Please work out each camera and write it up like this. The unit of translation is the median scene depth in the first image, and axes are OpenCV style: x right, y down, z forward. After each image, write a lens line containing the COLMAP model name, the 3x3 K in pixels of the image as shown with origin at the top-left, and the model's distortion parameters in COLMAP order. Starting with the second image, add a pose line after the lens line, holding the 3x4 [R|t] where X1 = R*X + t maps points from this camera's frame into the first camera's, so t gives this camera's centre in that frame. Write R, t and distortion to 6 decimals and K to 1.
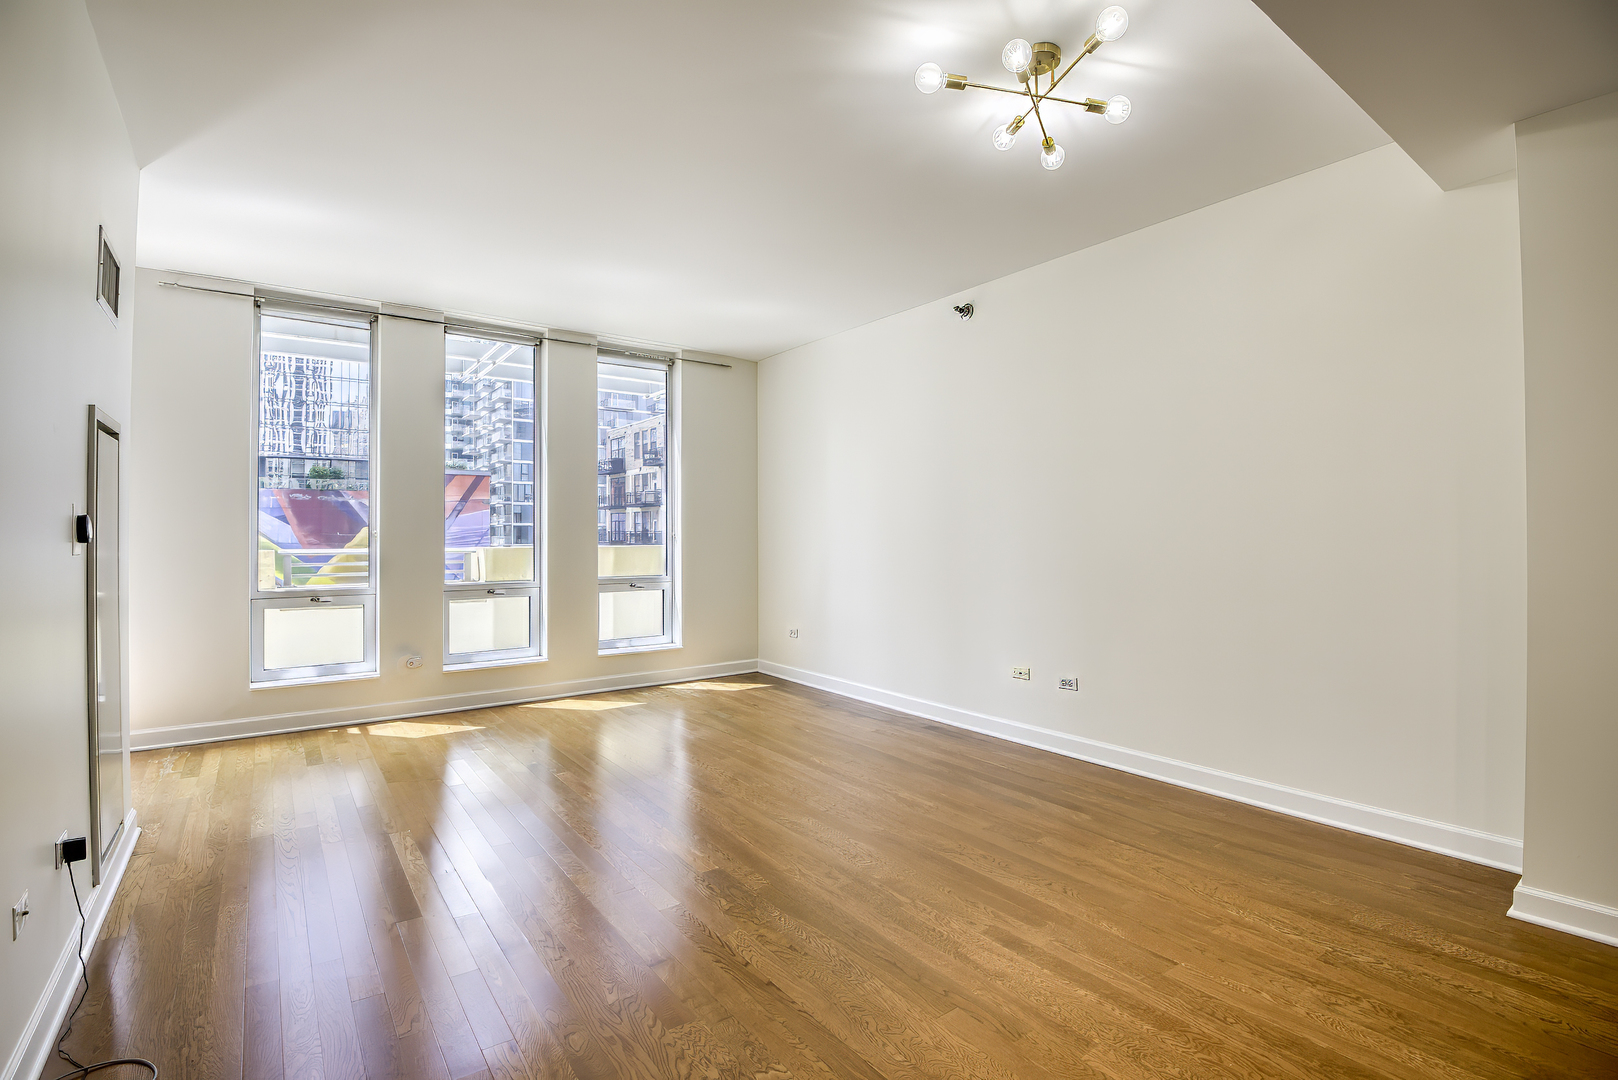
lens RADIAL K [[743.1, 0, 815.6], [0, 743.1, 538.8], [0, 0, 1]] dist [-0.014052, -0.010045]
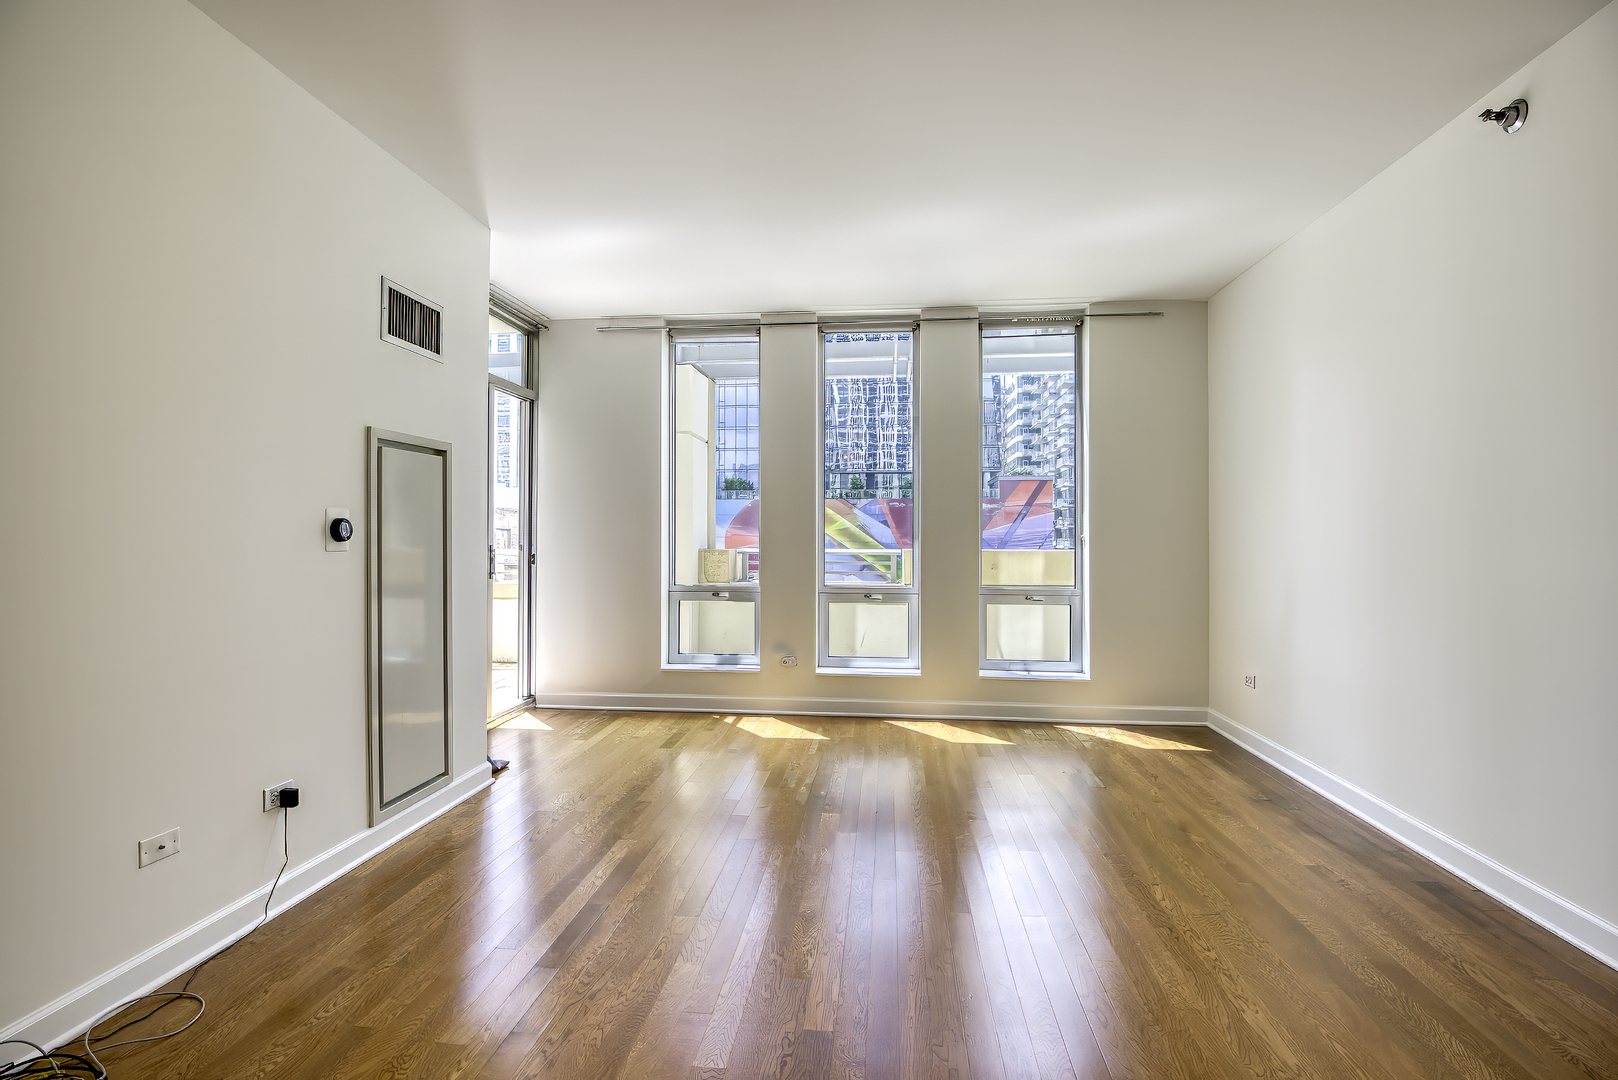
lens RADIAL K [[743.1, 0, 808.6], [0, 743.1, 534.5], [0, 0, 1]] dist [-0.014052, -0.010045]
pose [[0.732793, 0.002437, -0.680447, 0.149598], [-0.009164, 0.999938, -0.006288, -0.000839], [0.680390, 0.010843, 0.732770, 0.236716]]
